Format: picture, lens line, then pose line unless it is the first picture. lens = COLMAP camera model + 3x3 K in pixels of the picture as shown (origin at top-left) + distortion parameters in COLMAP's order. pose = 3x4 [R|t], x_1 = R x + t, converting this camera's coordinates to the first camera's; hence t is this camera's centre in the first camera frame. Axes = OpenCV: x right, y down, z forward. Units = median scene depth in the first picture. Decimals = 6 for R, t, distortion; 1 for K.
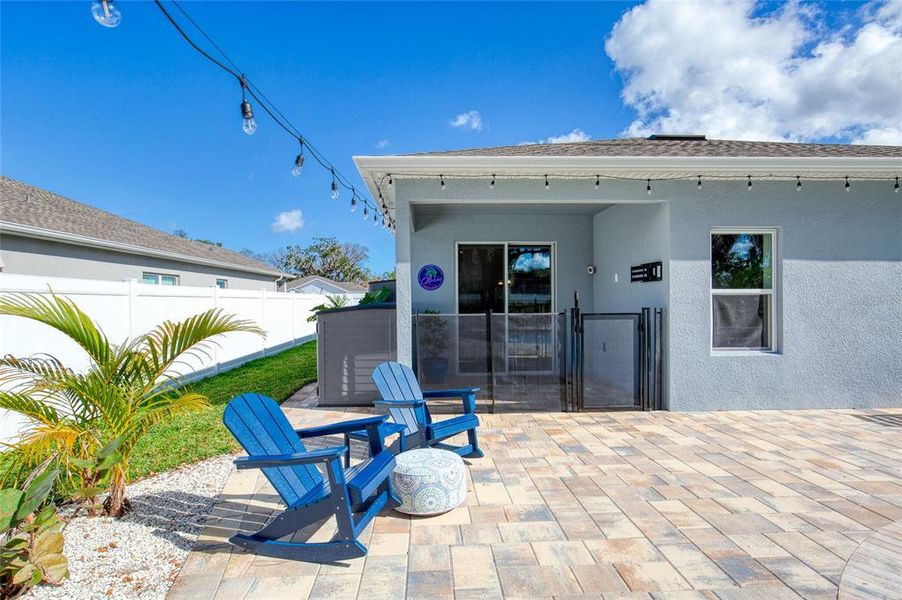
lens RADIAL K [[408.1, 0, 441.1], [0, 408.1, 301.0], [0, 0, 1]] dist [-0.010917, 0.000278]
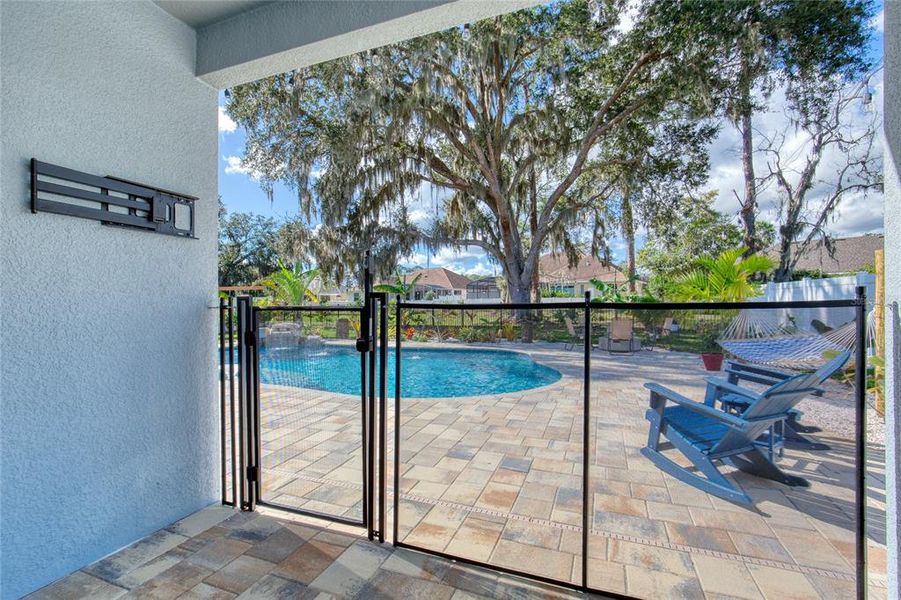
lens RADIAL K [[407.7, 0, 440.6], [0, 407.7, 301.0], [0, 0, 1]] dist [-0.010917, 0.000278]
pose [[-0.917365, 0.012614, 0.397846, 0.139787], [0.010782, 0.999918, -0.006841, 0.037671], [-0.397900, -0.001986, -0.917427, 1.894372]]
